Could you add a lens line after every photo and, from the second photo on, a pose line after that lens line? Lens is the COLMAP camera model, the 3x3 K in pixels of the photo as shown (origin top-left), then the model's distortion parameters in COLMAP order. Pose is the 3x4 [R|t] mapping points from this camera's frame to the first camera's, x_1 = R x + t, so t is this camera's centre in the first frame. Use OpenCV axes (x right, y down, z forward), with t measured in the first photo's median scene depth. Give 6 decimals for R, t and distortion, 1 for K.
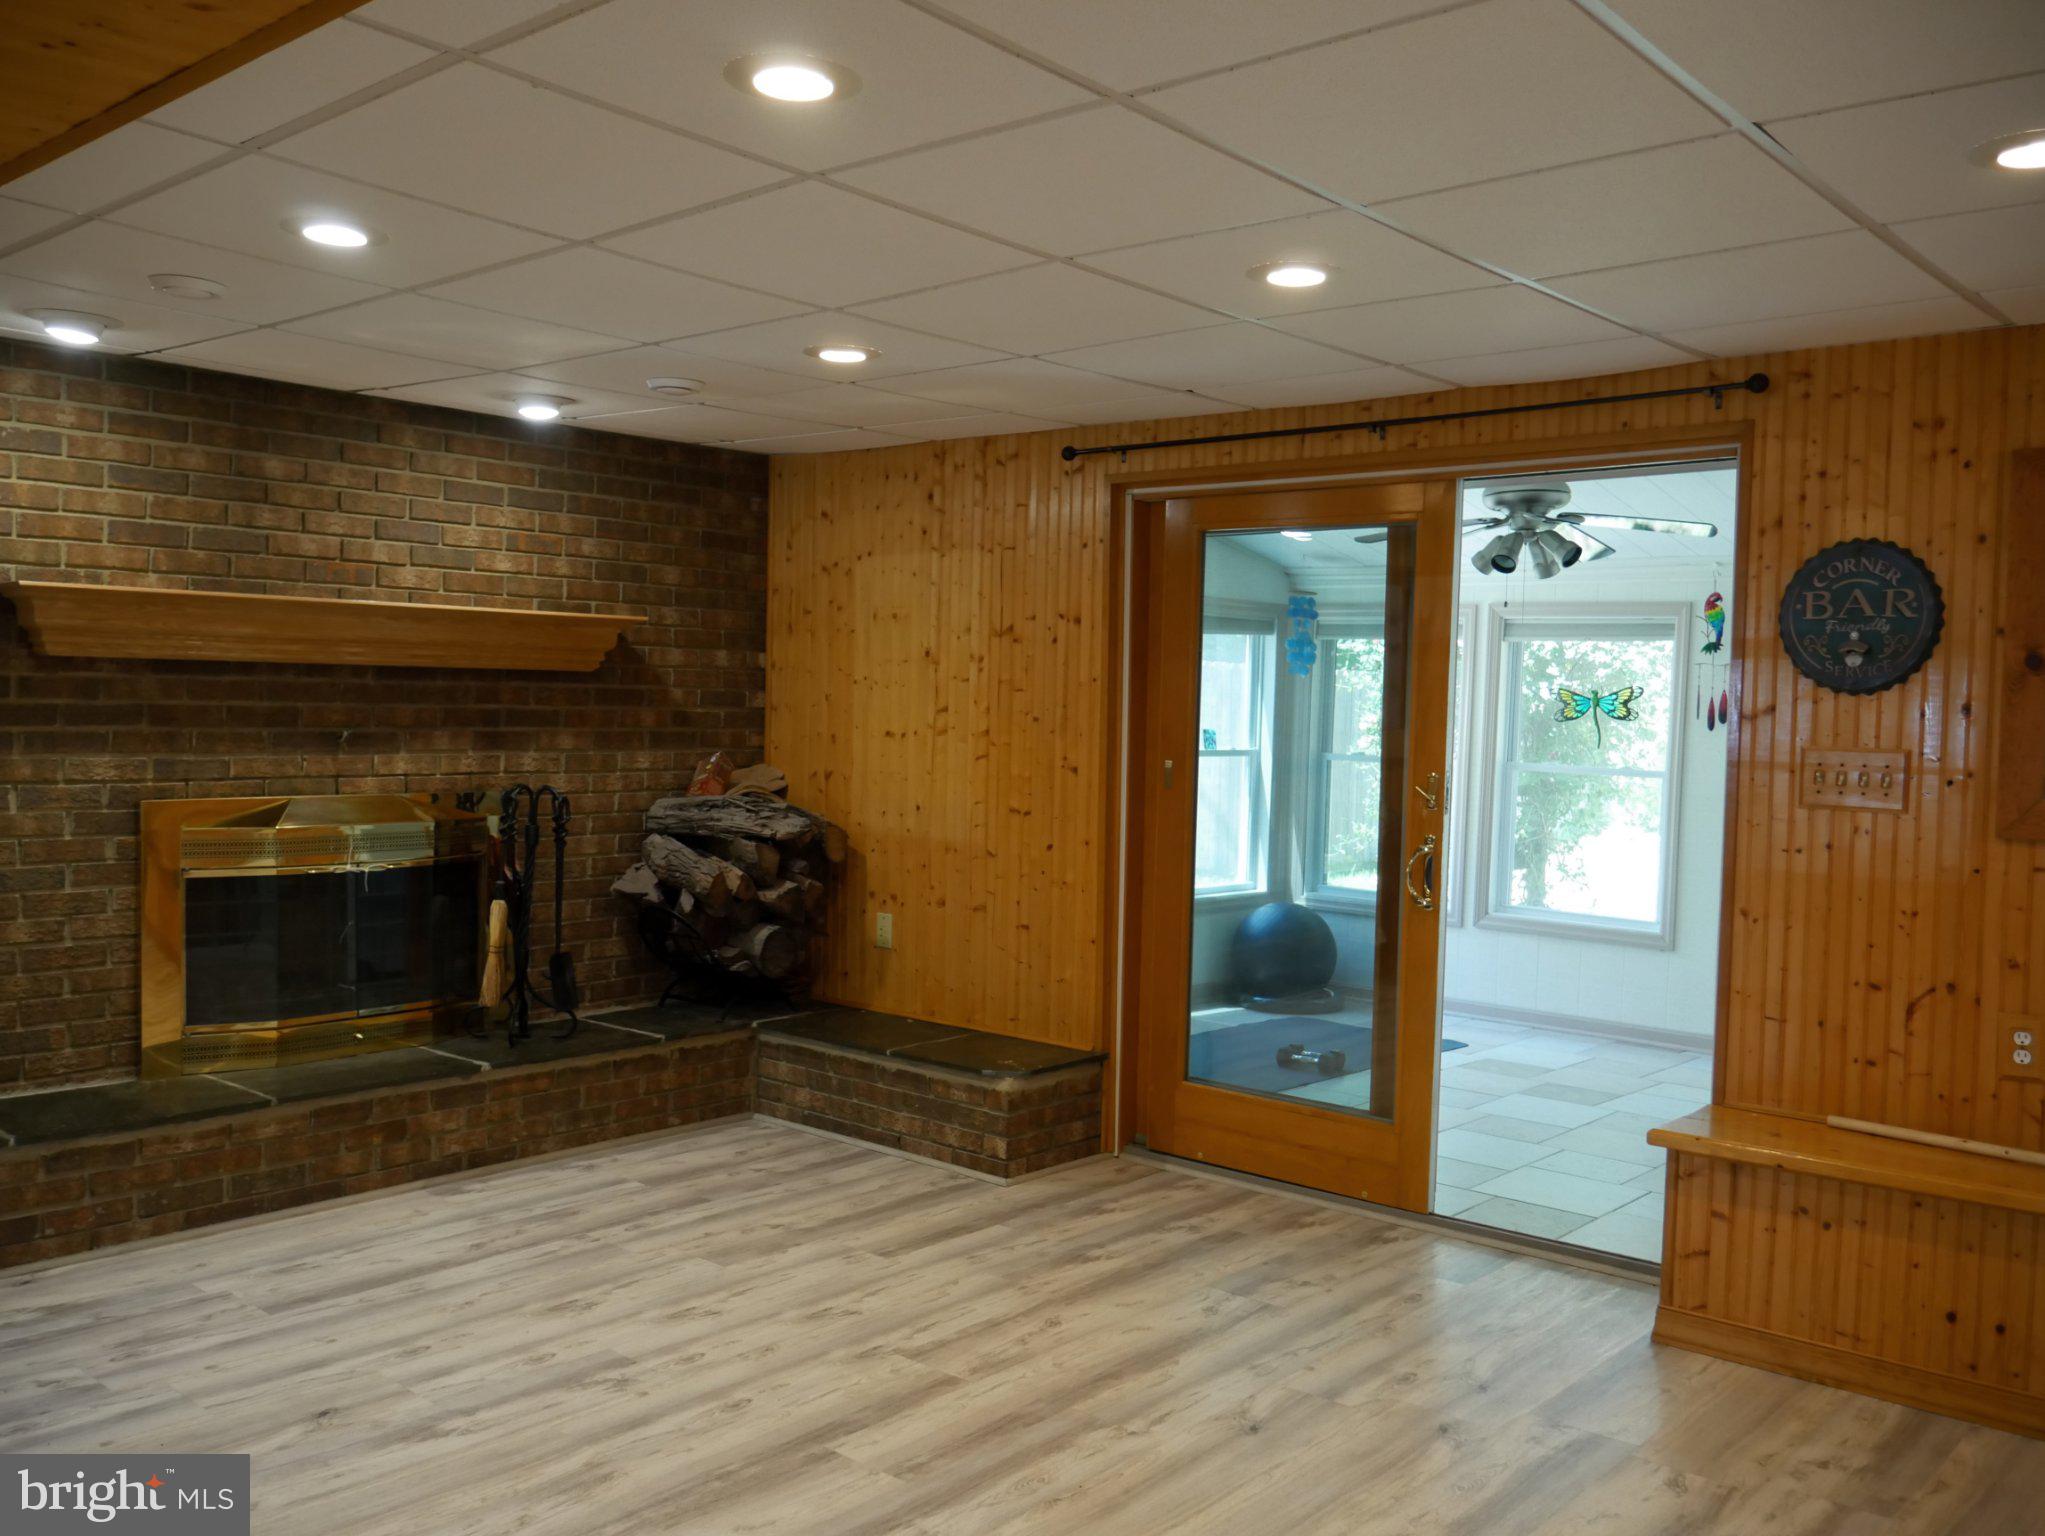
lens RADIAL K [[1741.5, 0, 1021.2], [0, 1741.5, 770.8], [0, 0, 1]] dist [-0.018683, 0.005135]
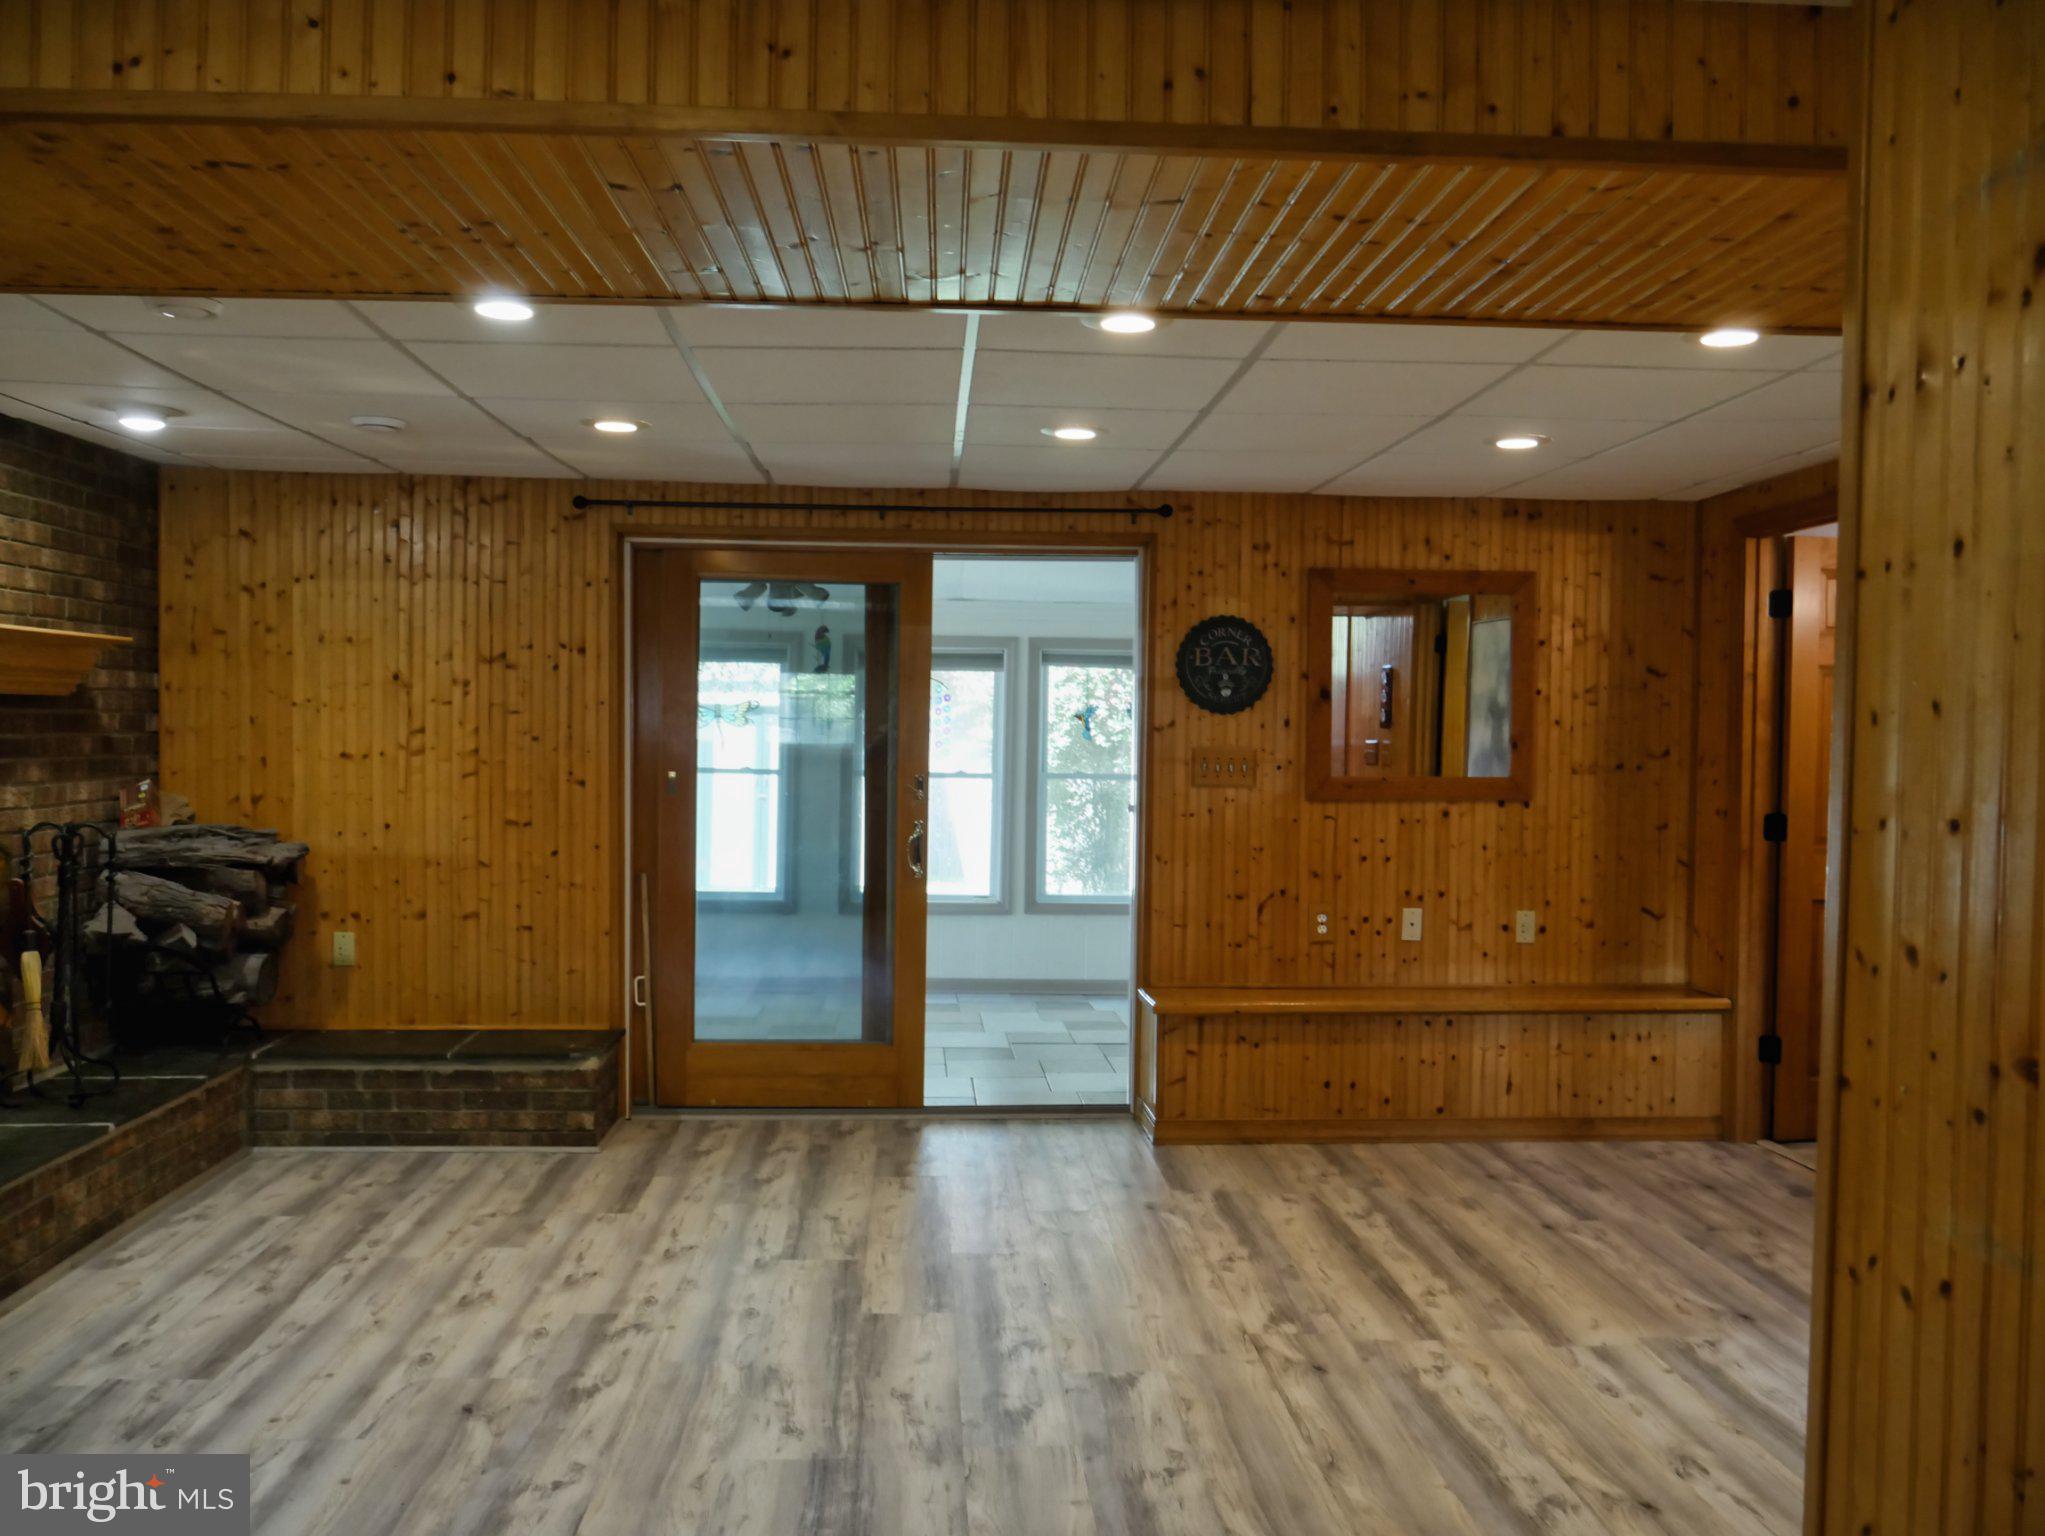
lens RADIAL K [[1741.5, 0, 1021.3], [0, 1741.5, 765.2], [0, 0, 1]] dist [-0.018683, 0.005135]
pose [[0.711293, -0.030612, 0.702229, -0.675820], [0.032718, 0.999410, 0.010426, -0.017474], [-0.702134, 0.015559, 0.711875, 0.000296]]
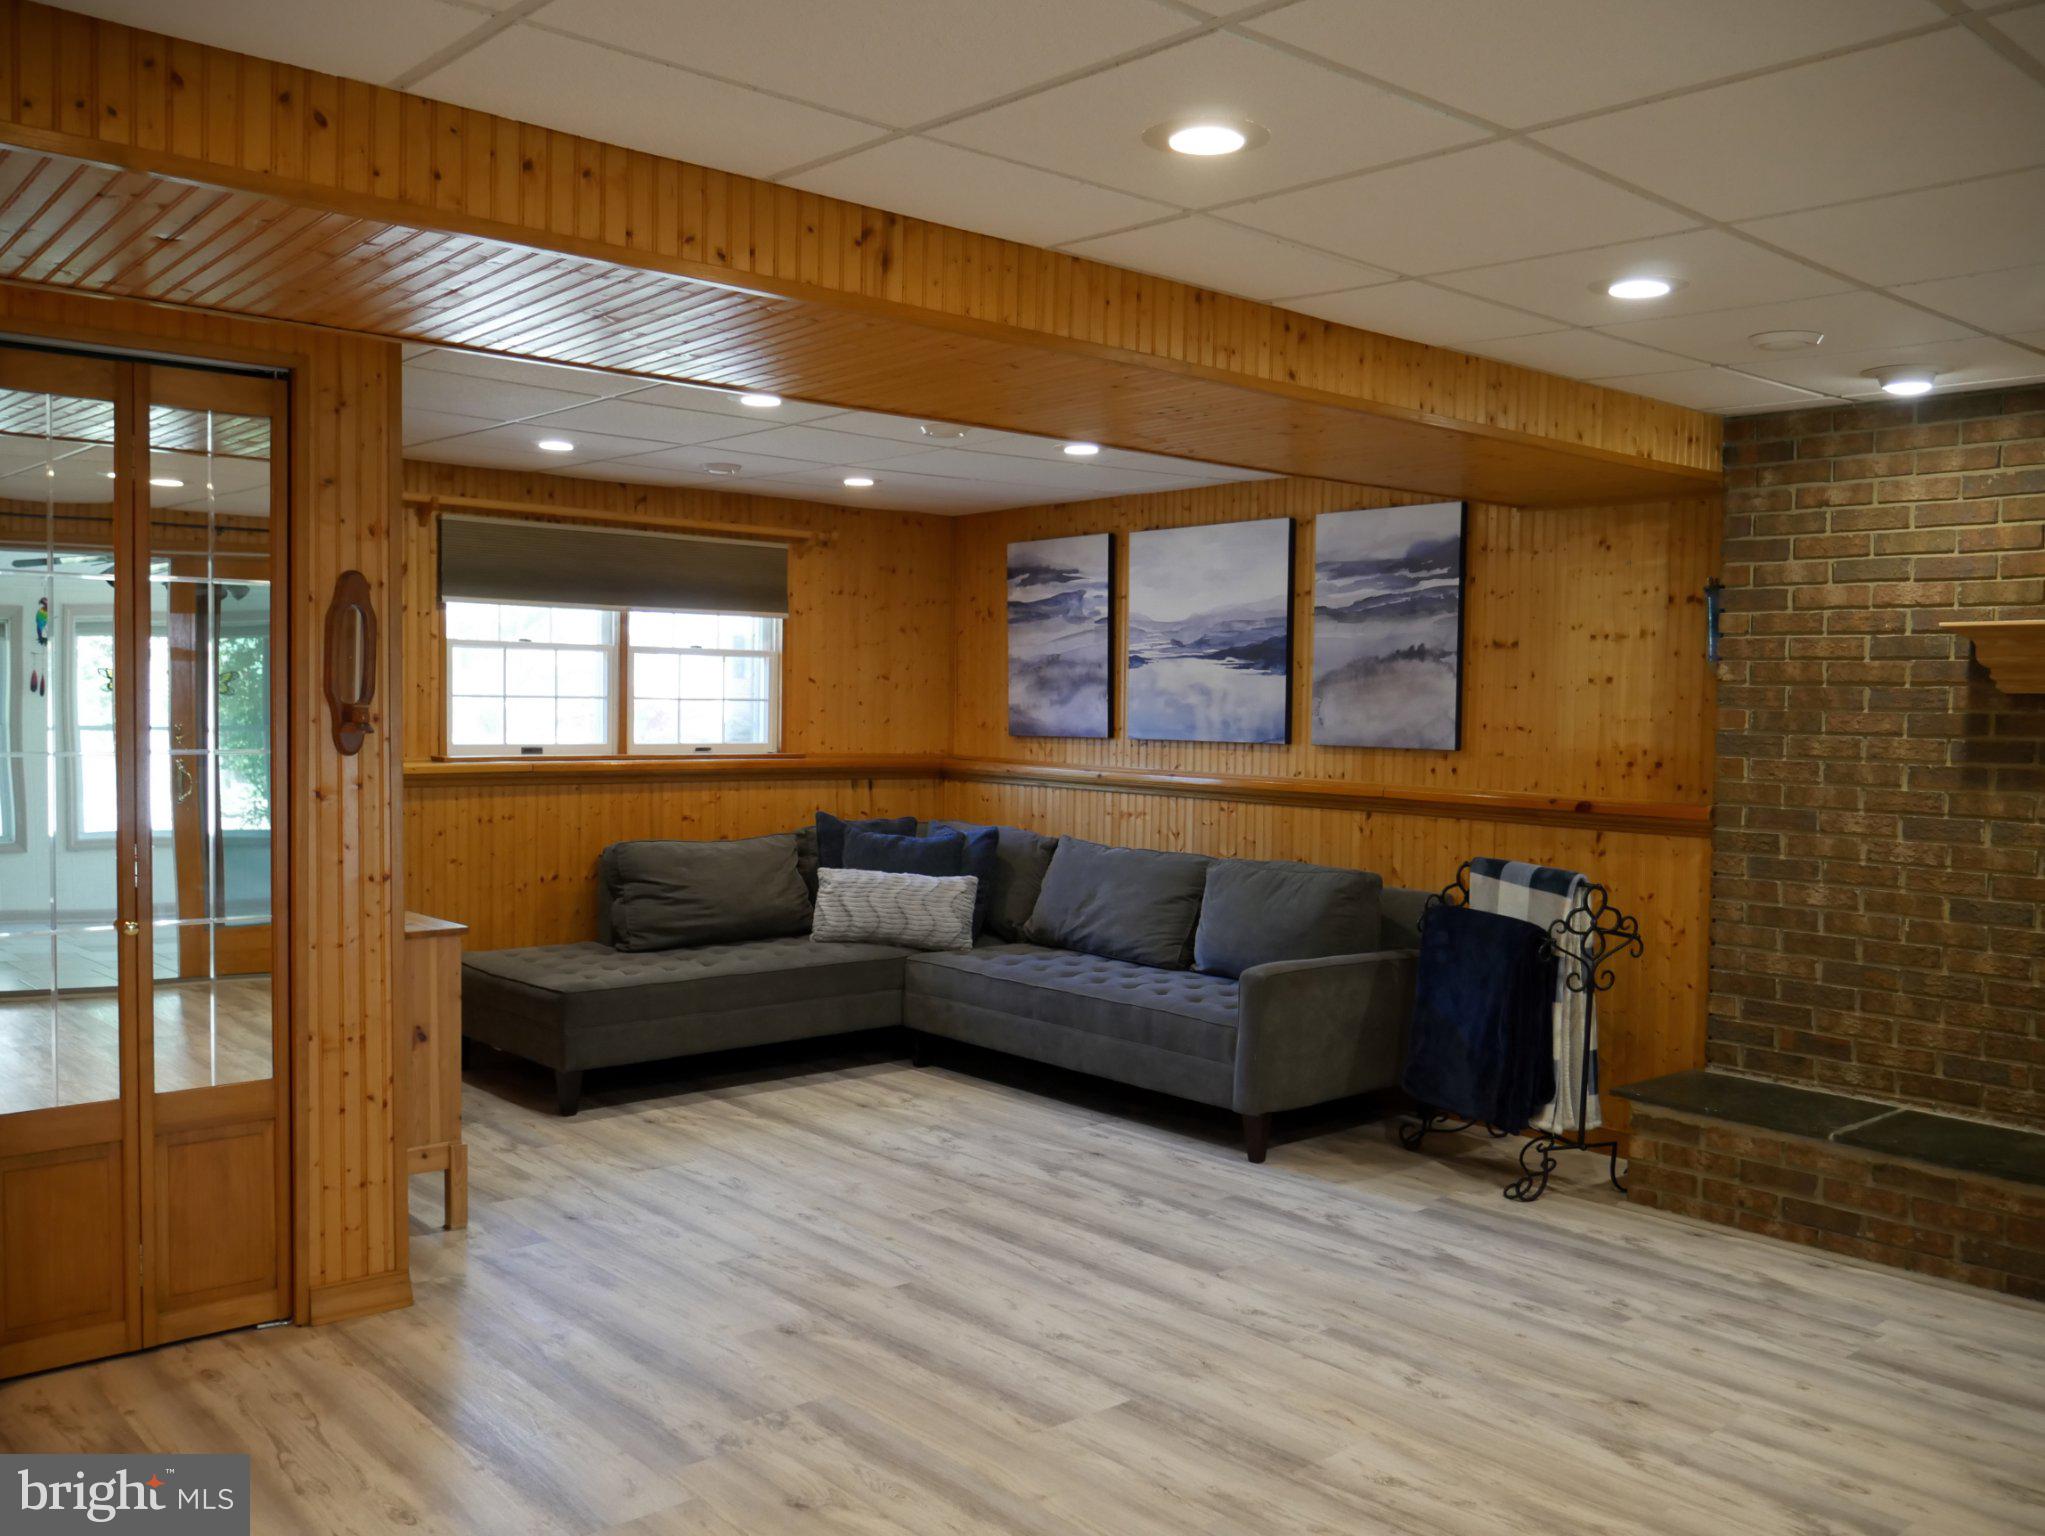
lens RADIAL K [[1741.5, 0, 1014.1], [0, 1741.5, 776.2], [0, 0, 1]] dist [-0.018683, 0.005135]
pose [[-0.133502, 0.018429, -0.990877, 0.517335], [-0.058451, 0.997940, 0.026436, -0.011153], [0.989323, 0.061447, -0.132149, 0.561196]]
